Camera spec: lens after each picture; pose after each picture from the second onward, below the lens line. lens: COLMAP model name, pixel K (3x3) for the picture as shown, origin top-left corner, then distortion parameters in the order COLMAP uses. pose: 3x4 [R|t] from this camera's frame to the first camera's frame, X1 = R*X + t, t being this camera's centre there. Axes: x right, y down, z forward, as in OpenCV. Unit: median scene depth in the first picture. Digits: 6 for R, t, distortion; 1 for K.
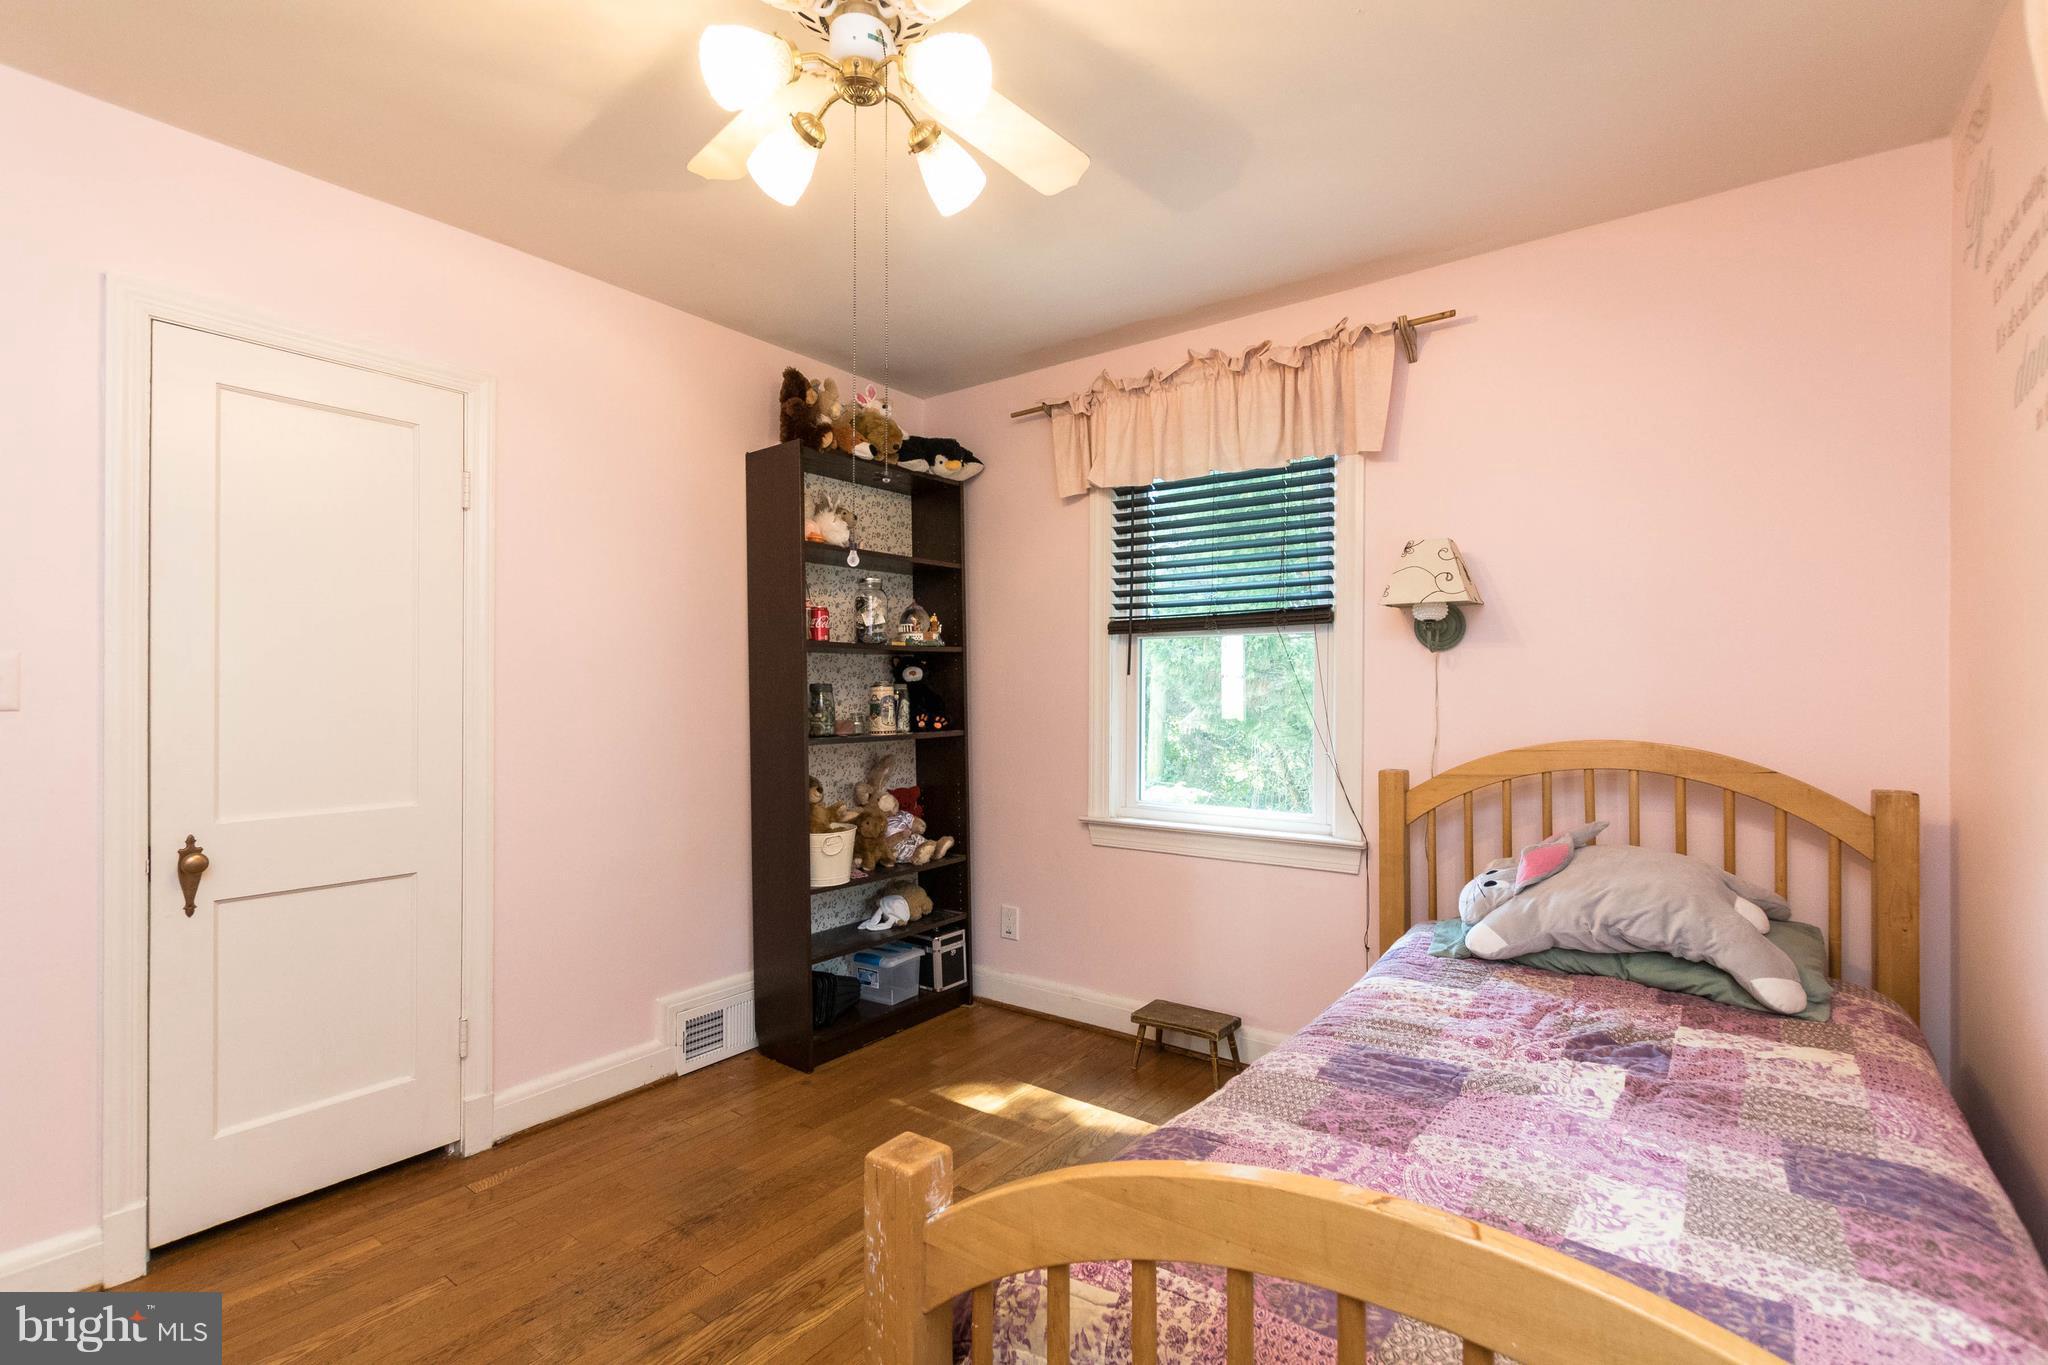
lens RADIAL K [[945.7, 0, 1021.7], [0, 945.7, 689.3], [0, 0, 1]] dist [-0.002831, 0.000465]
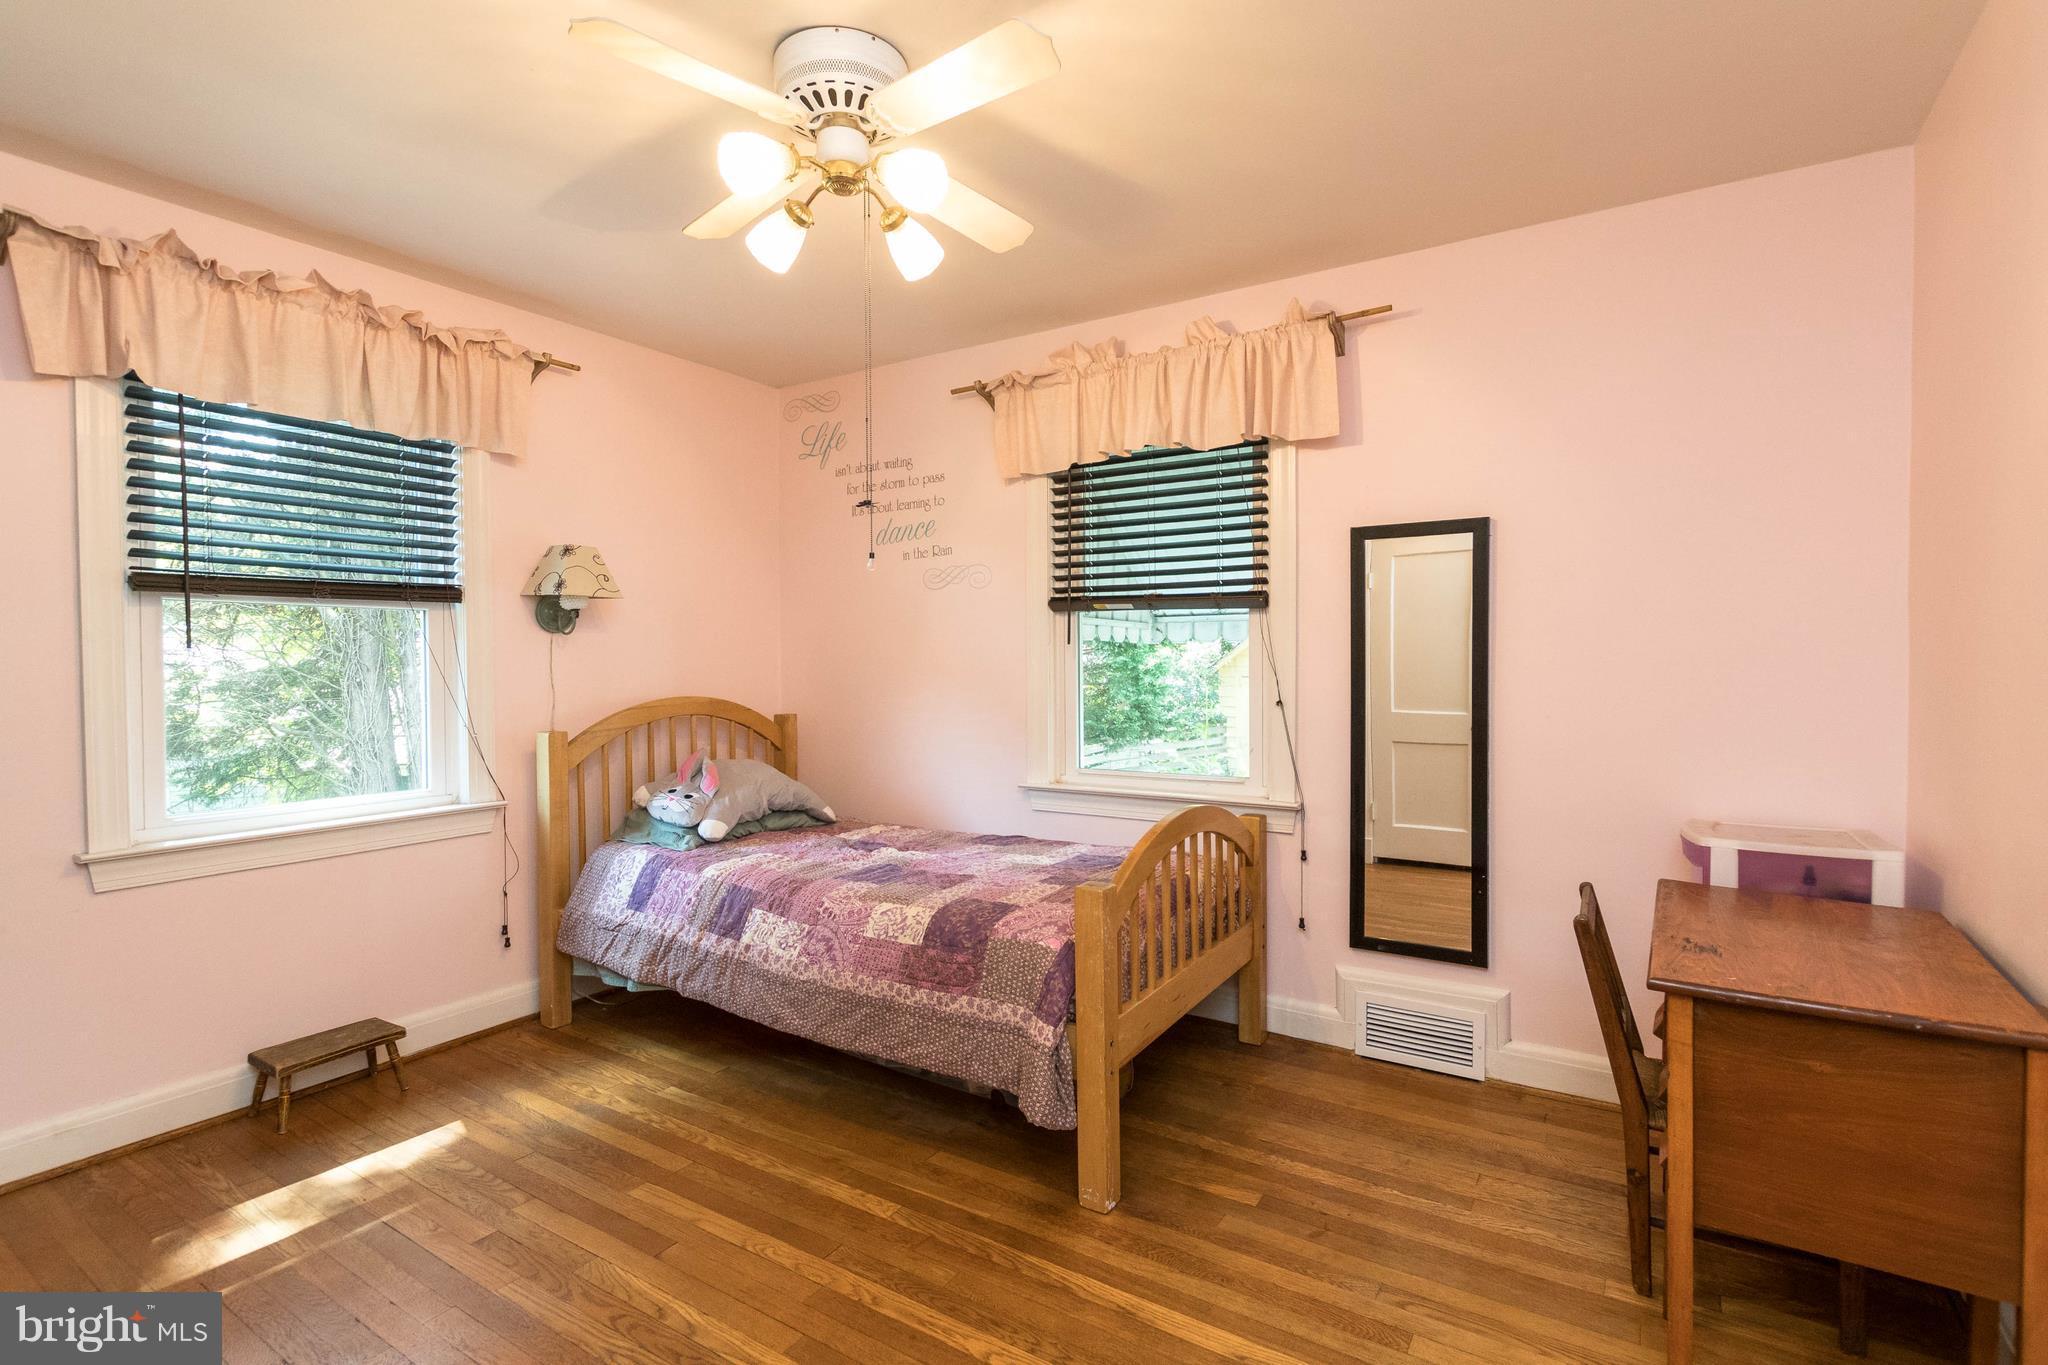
lens RADIAL K [[945.7, 0, 1021.7], [0, 945.7, 689.3], [0, 0, 1]] dist [-0.002831, 0.000465]
pose [[-0.074856, -0.025257, 0.996874, -0.776117], [0.005383, 0.999654, 0.025732, 0.002403], [-0.997180, 0.007292, -0.074694, 0.454710]]
